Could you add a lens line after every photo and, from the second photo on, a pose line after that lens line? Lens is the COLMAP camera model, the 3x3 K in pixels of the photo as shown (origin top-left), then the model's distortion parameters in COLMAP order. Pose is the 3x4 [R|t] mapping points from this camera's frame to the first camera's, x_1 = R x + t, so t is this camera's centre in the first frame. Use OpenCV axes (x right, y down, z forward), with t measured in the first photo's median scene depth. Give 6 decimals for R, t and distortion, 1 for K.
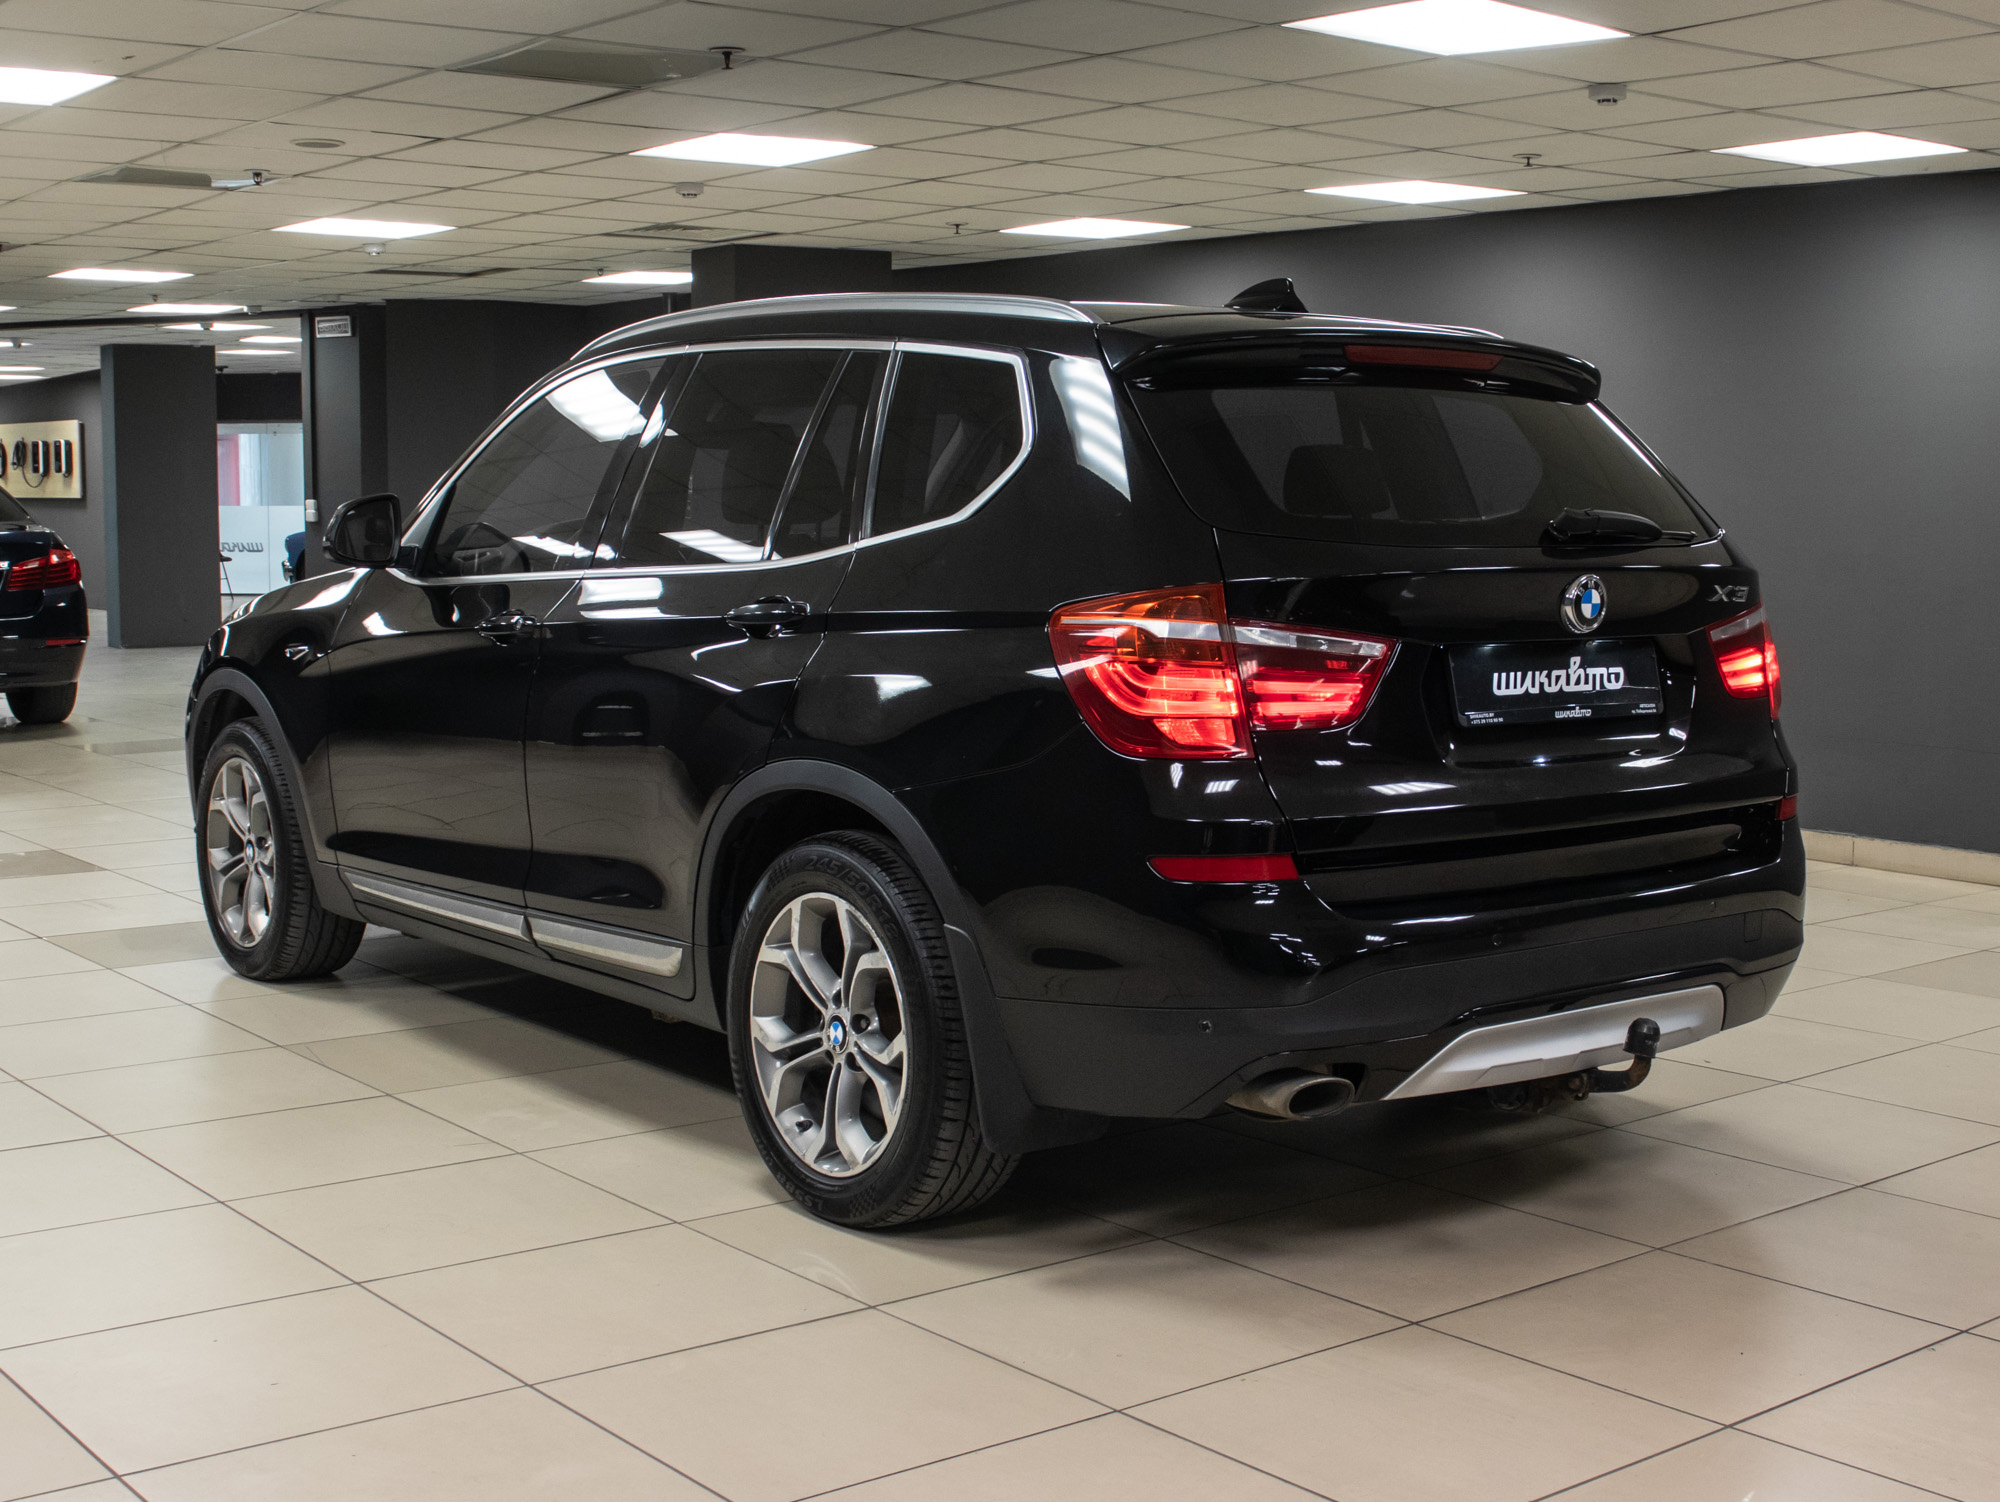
lens RADIAL K [[2582.5, 0, 1000.0], [0, 2582.5, 751.0], [0, 0, 1]] dist [-0.090864, -0.028569]
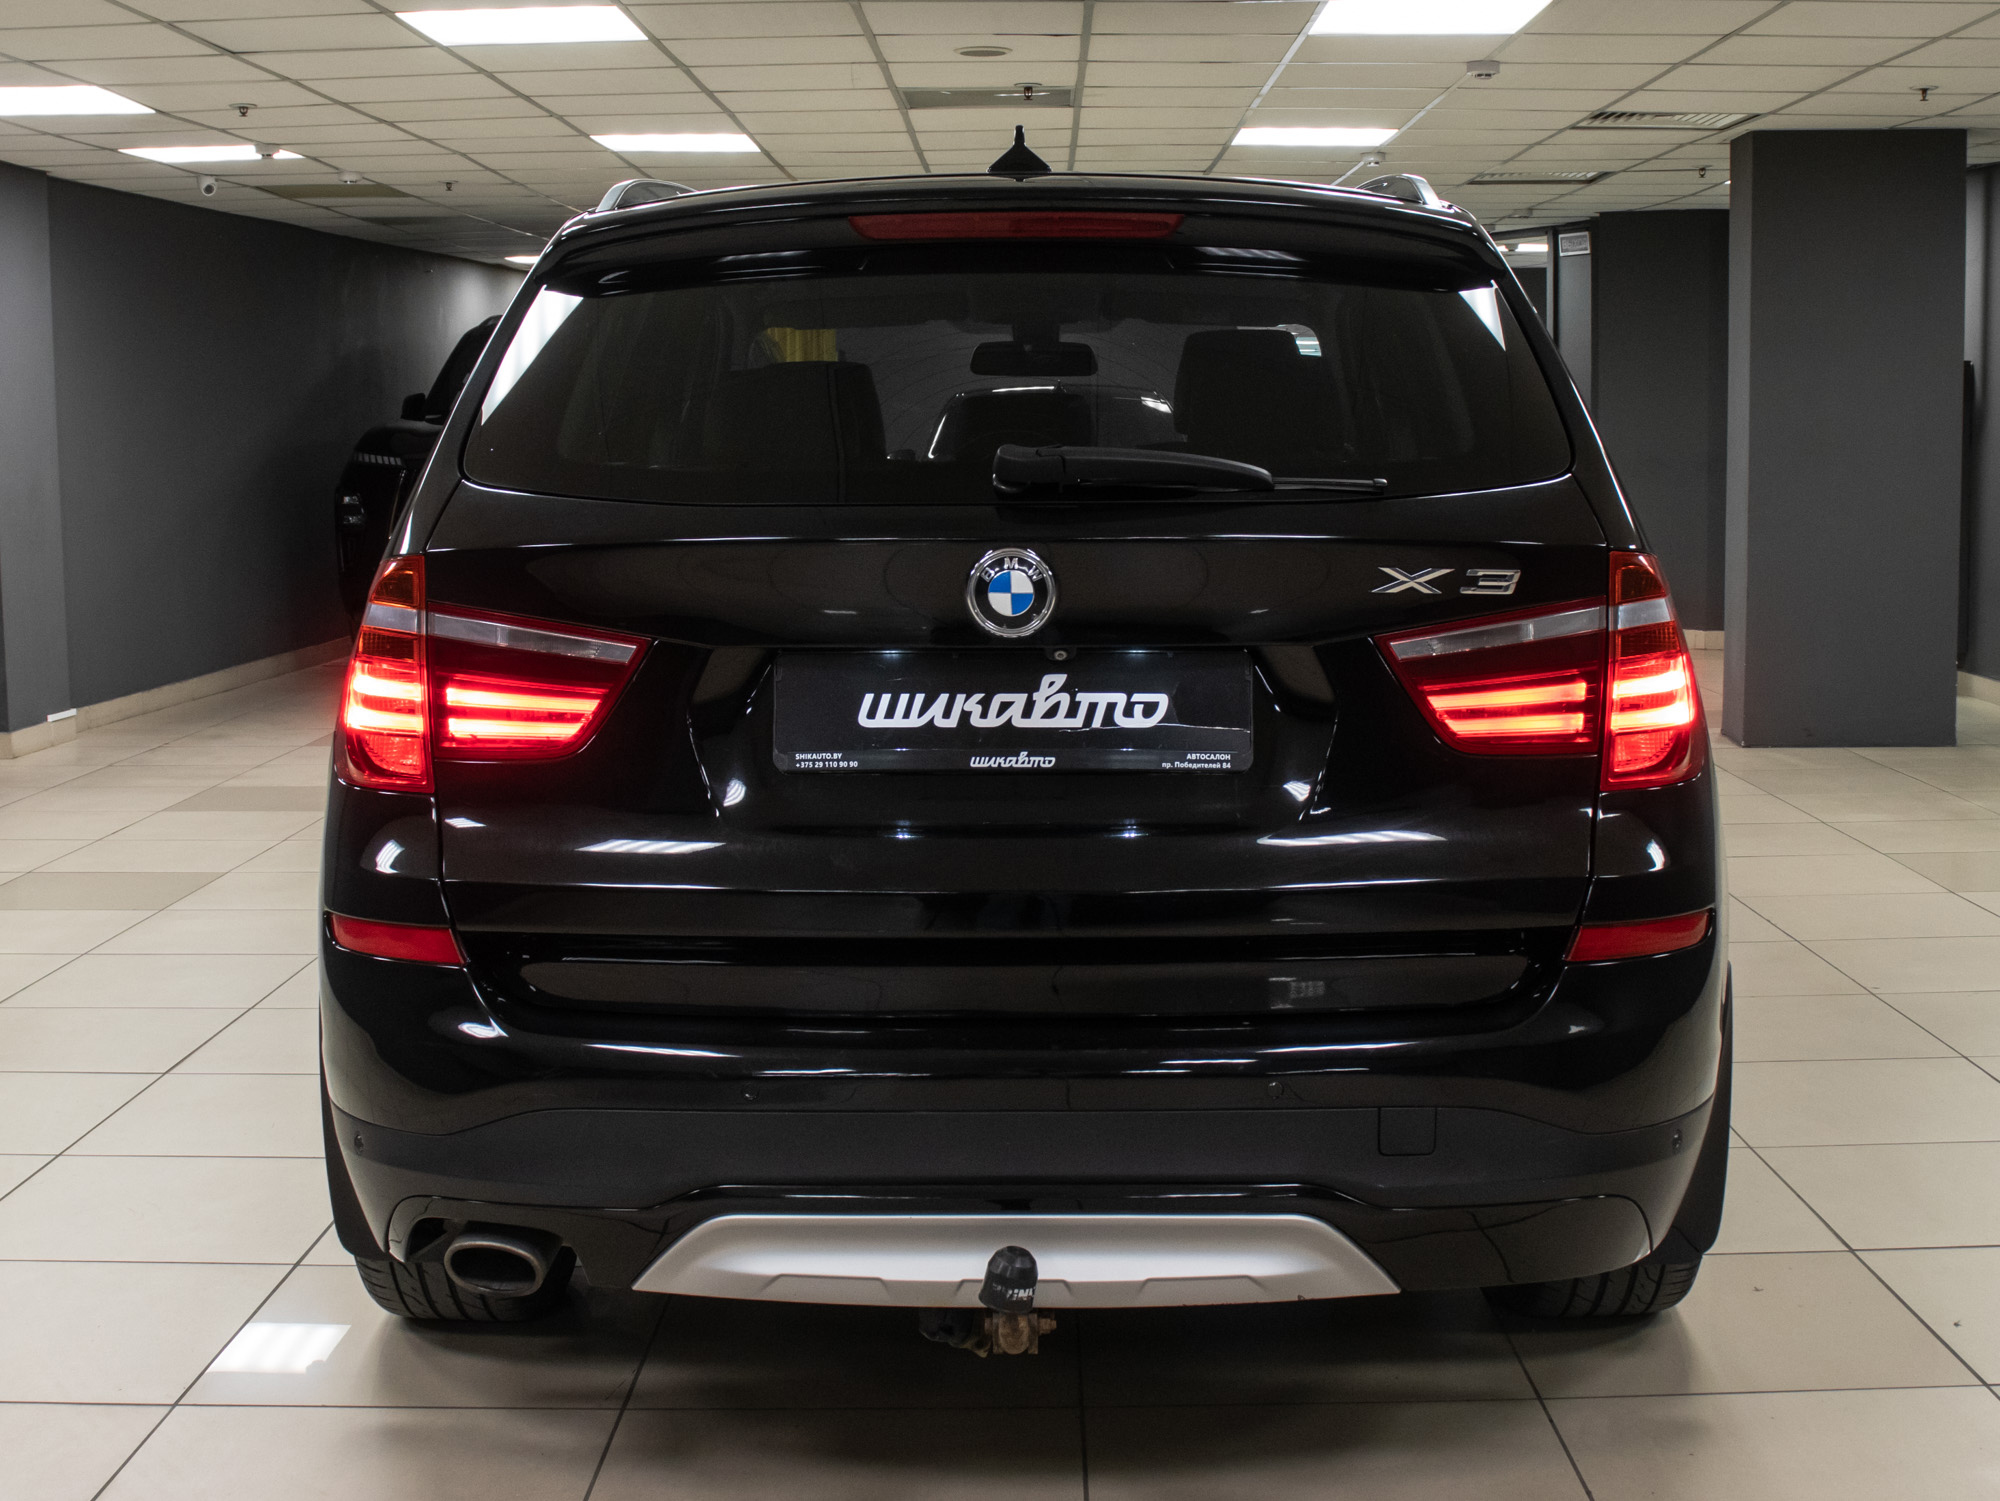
lens RADIAL K [[2582.5, 0, 1000.0], [0, 2582.5, 750.5], [0, 0, 1]] dist [-0.090864, -0.028569]
pose [[0.777894, 0.068447, -0.624656, 0.621552], [-0.050730, 0.997646, 0.046143, -0.046933], [0.626344, -0.004206, 0.779535, 0.487711]]
